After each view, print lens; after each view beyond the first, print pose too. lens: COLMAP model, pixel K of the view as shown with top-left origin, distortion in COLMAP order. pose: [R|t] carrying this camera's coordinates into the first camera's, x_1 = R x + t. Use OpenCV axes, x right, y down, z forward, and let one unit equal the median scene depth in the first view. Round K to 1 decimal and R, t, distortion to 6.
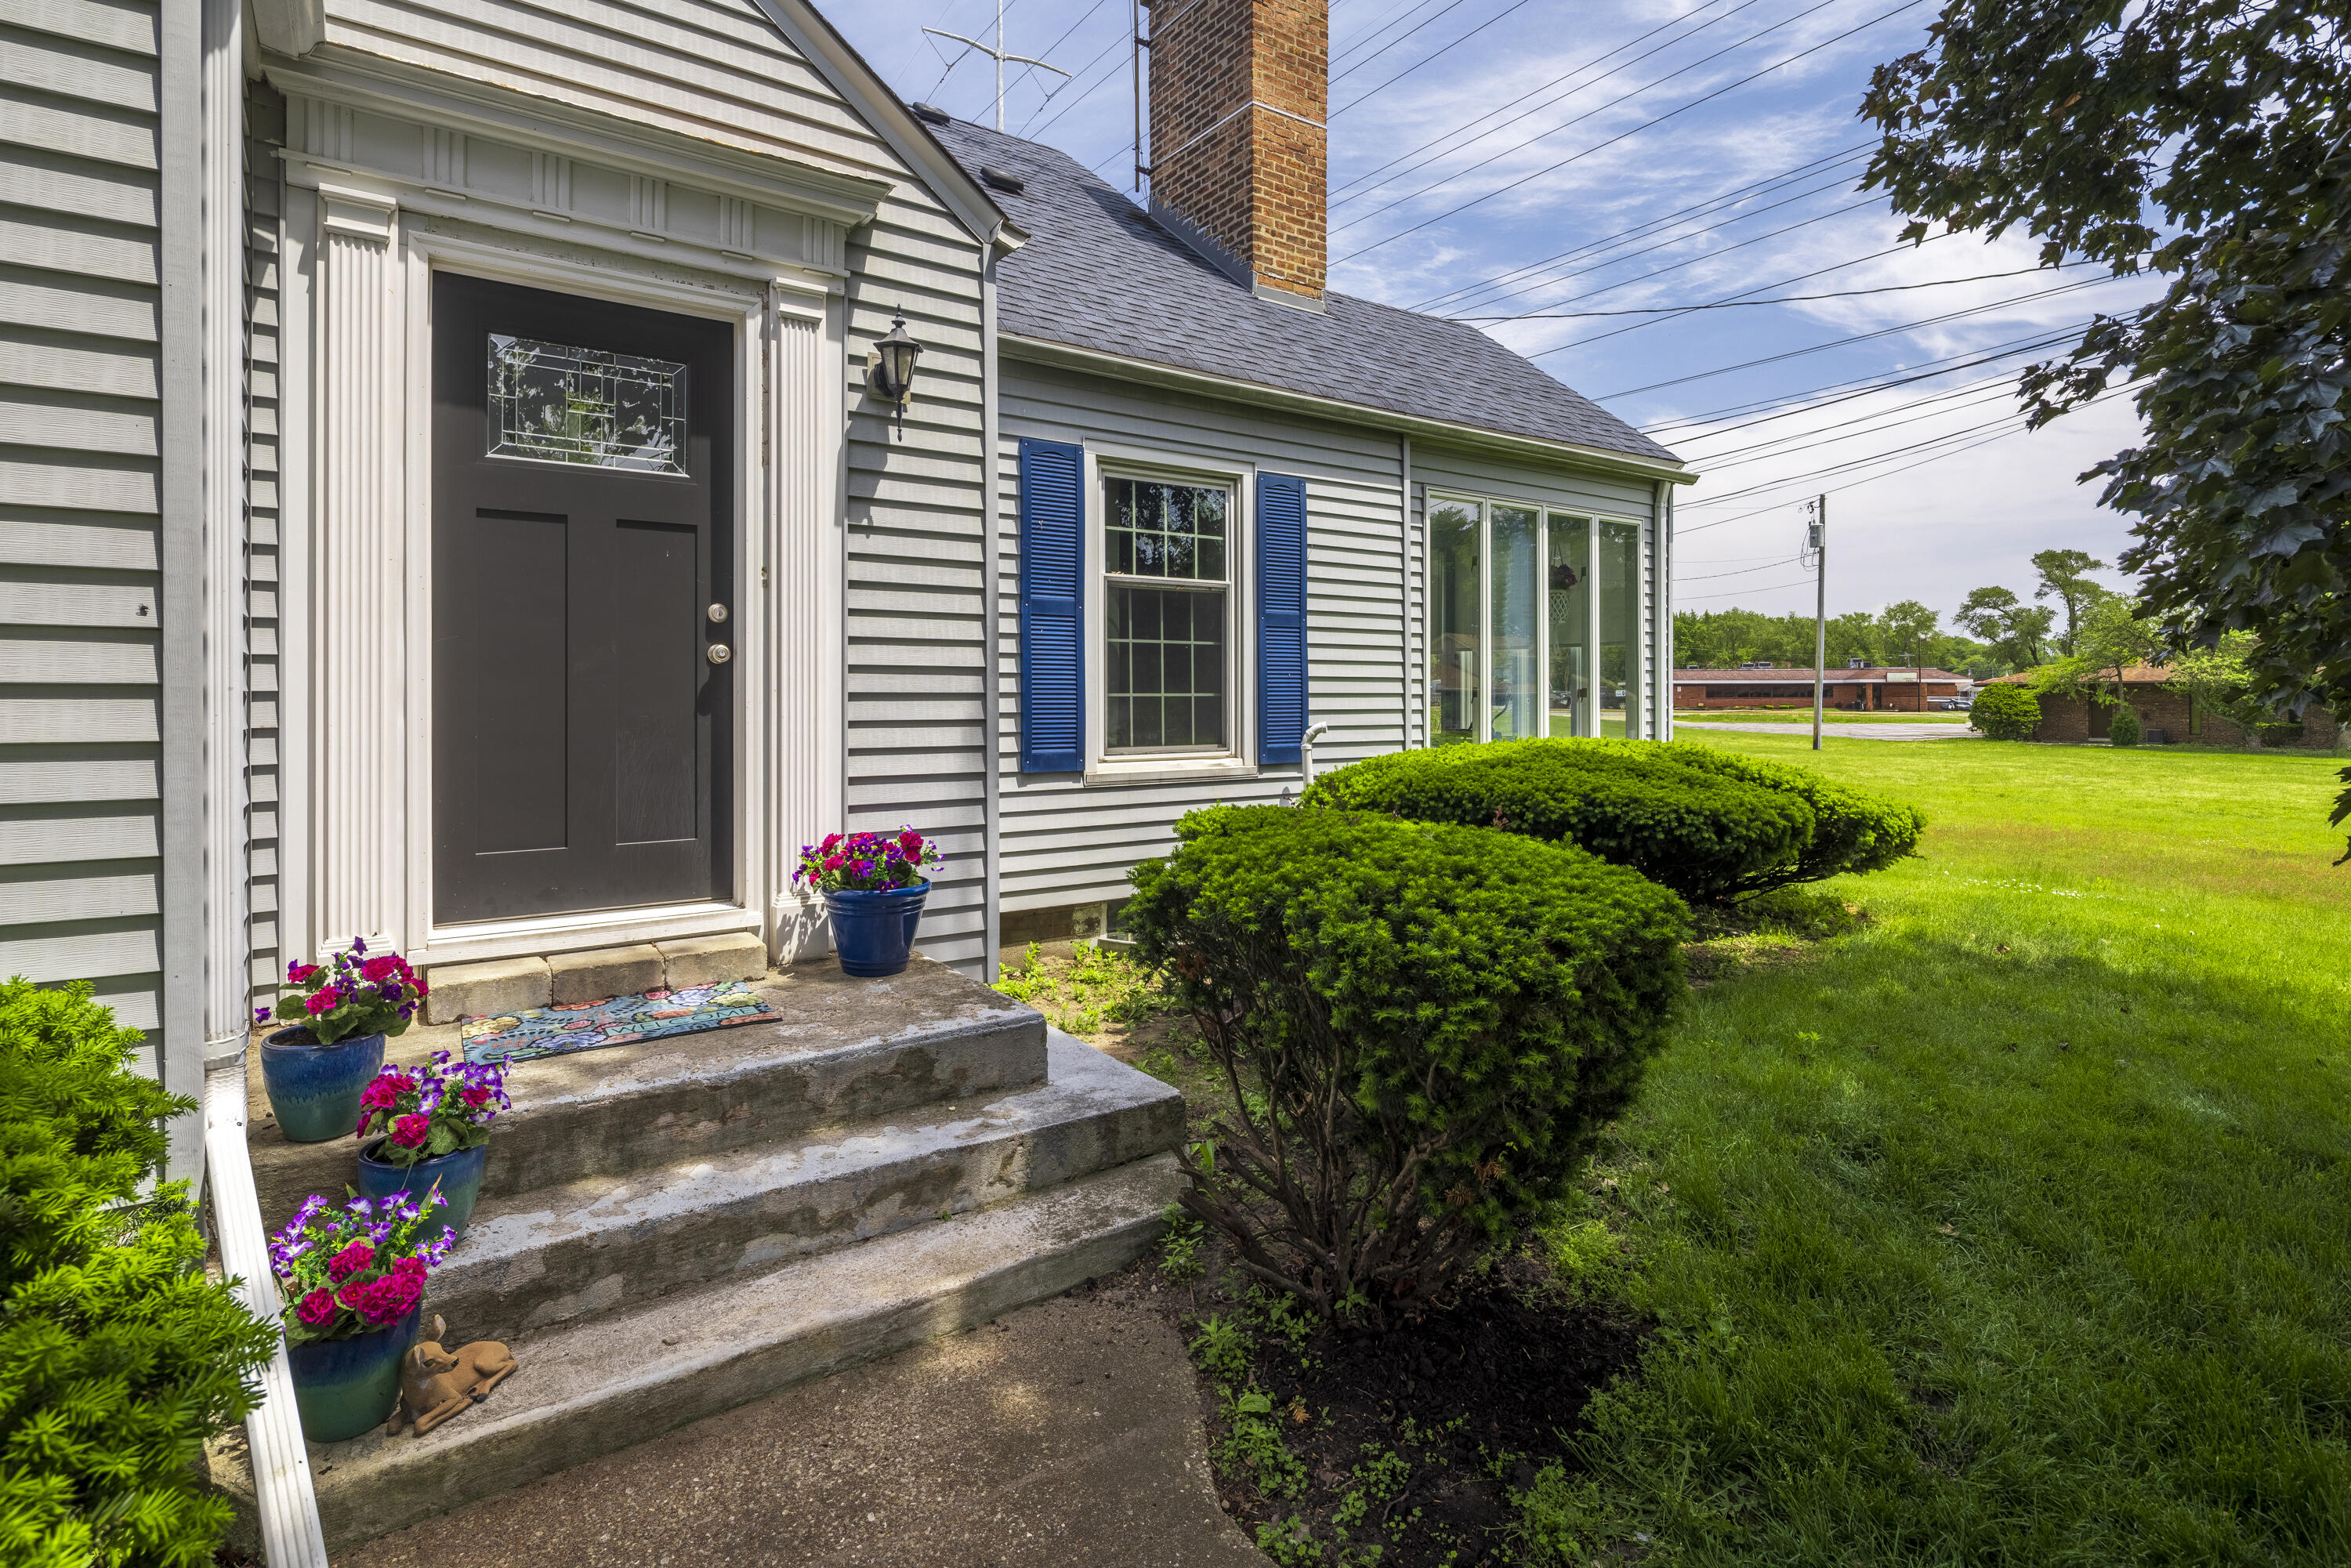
lens RADIAL K [[1140.4, 0, 1154.7], [0, 1140.4, 700.0], [0, 0, 1]] dist [0.000649, -0.000161]
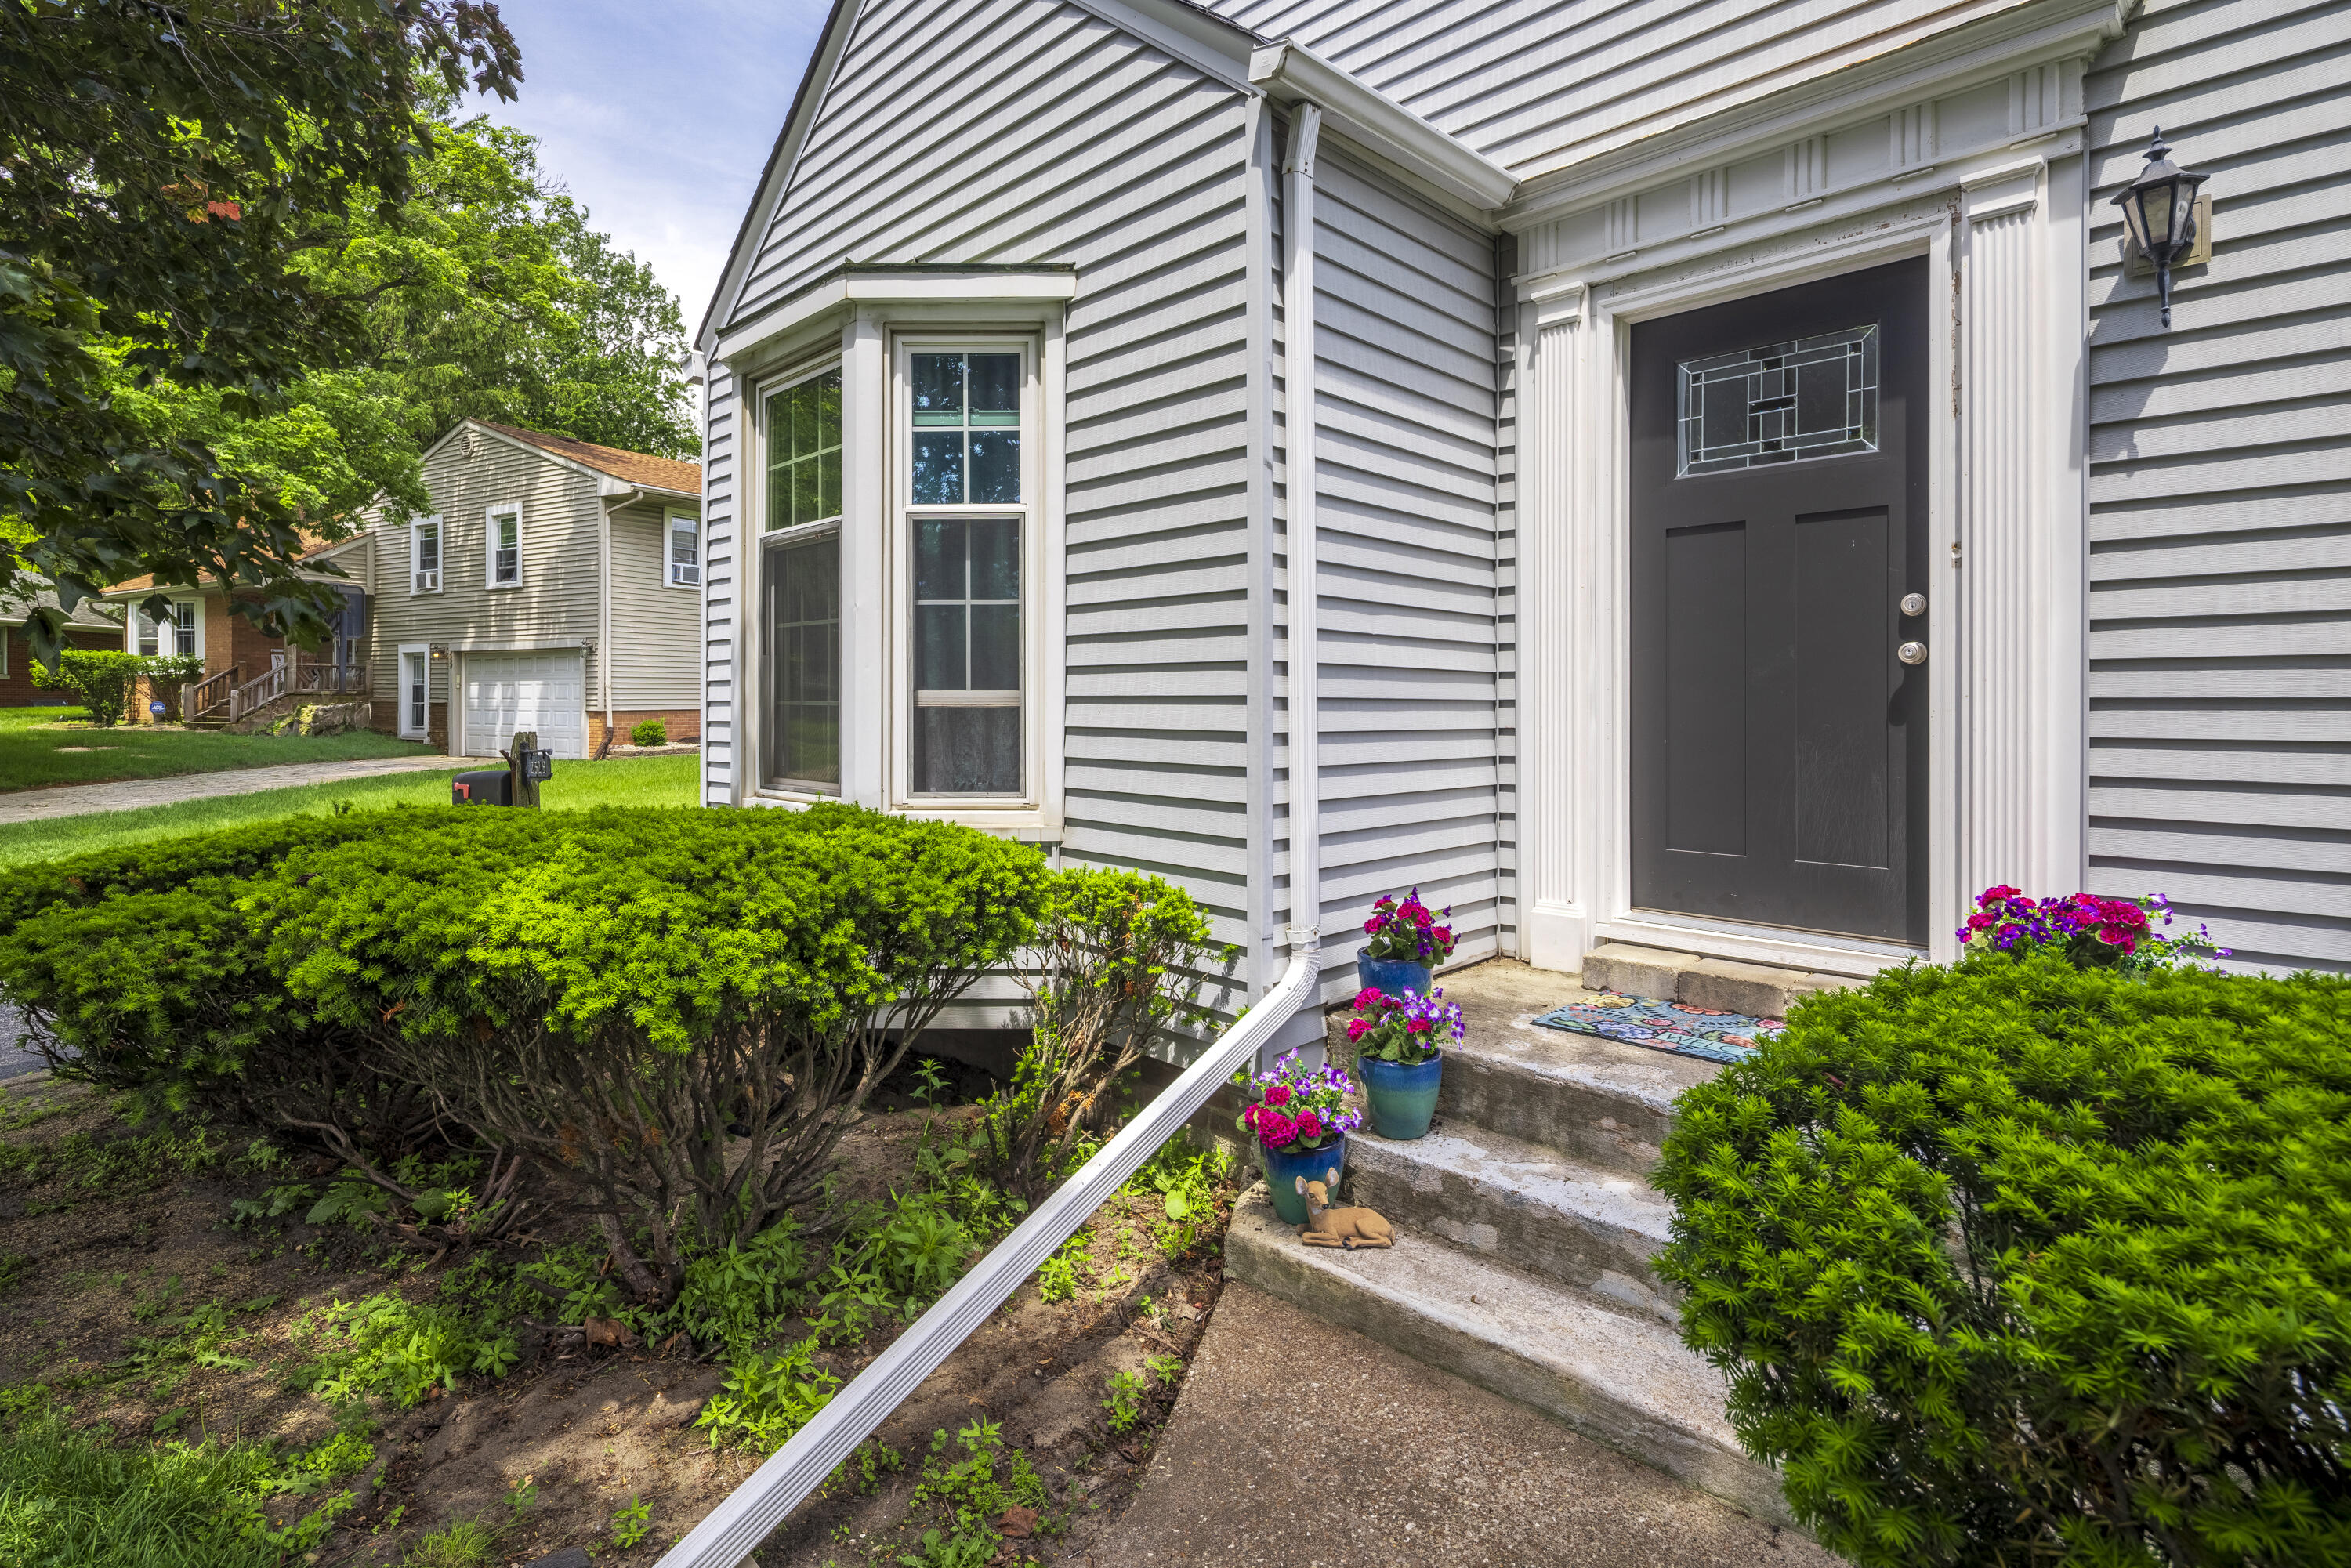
lens RADIAL K [[1140.4, 0, 1154.7], [0, 1140.4, 700.0], [0, 0, 1]] dist [0.000649, -0.000161]
pose [[0.175790, -0.001417, -0.984427, 0.337471], [-0.002839, 0.999994, -0.001946, -0.002105], [0.984424, 0.003137, 0.175785, 0.291806]]
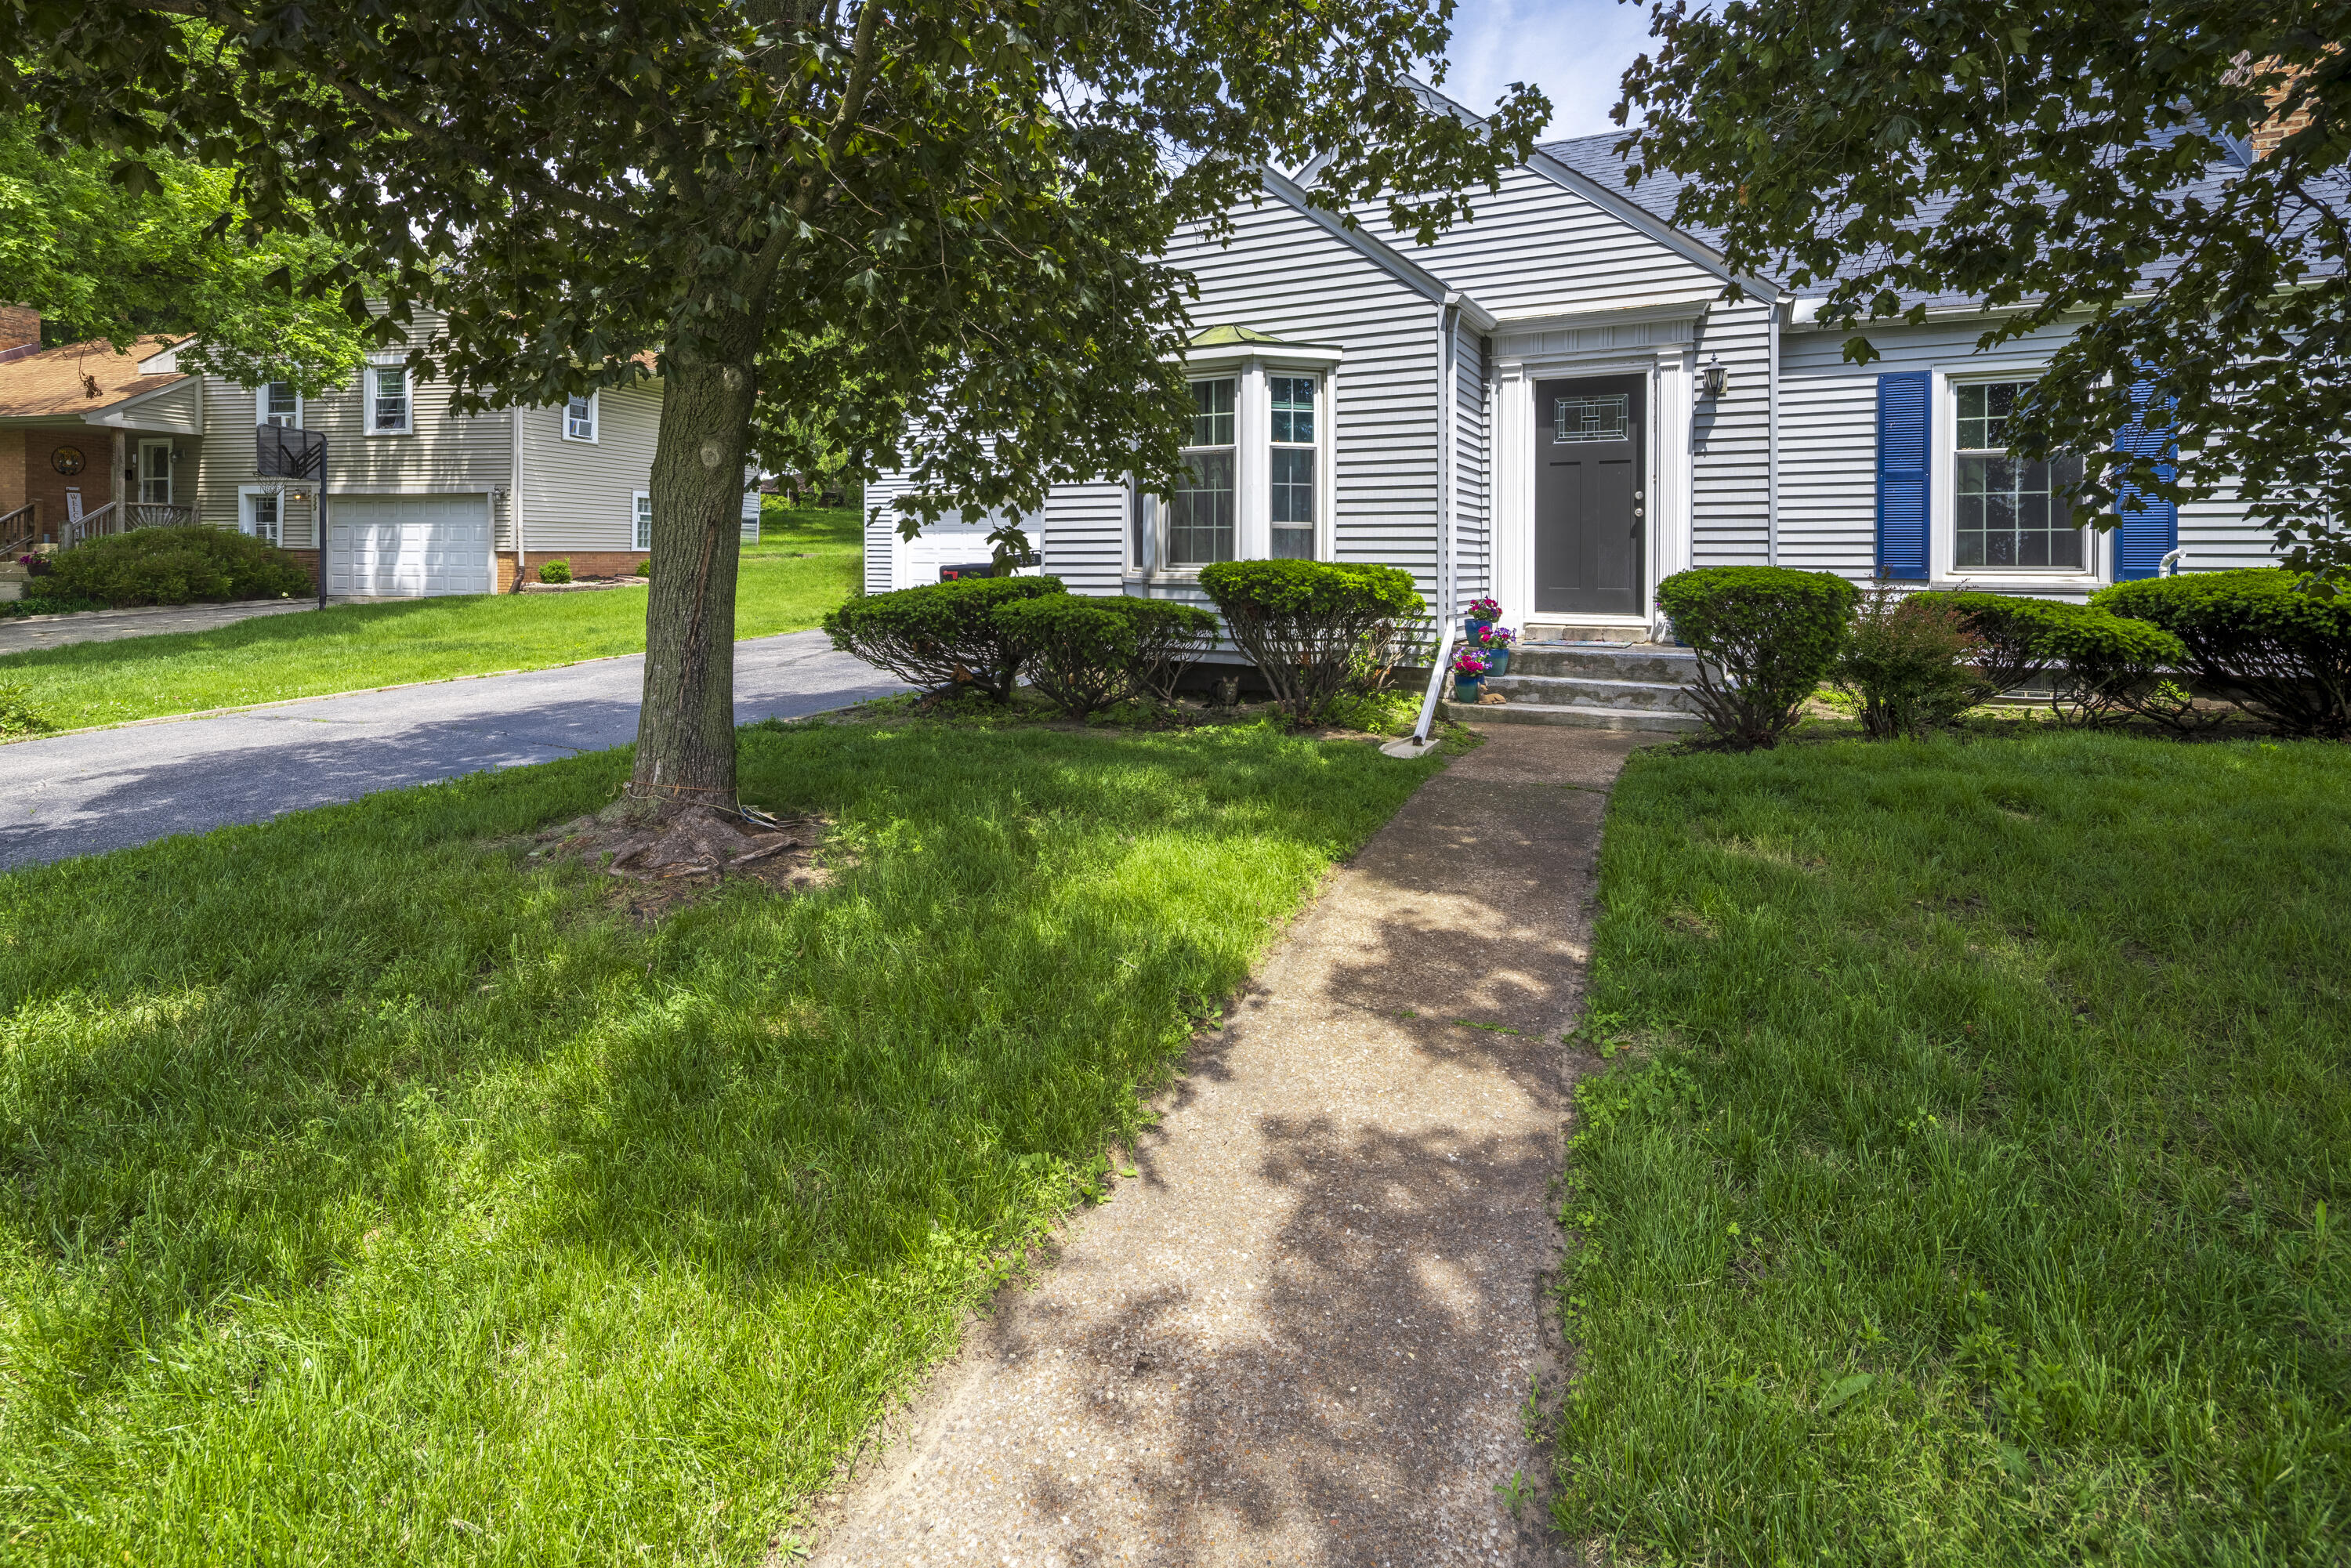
lens RADIAL K [[1084.8, 0, 1170.0], [0, 1084.8, 560.2], [0, 0, 1]] dist [-0.001079, -0.000095]
pose [[0.445782, 0.004309, -0.895131, 1.179151], [-0.007738, 0.999970, 0.000960, 0.063327], [0.895108, 0.006498, 0.445802, -0.868118]]
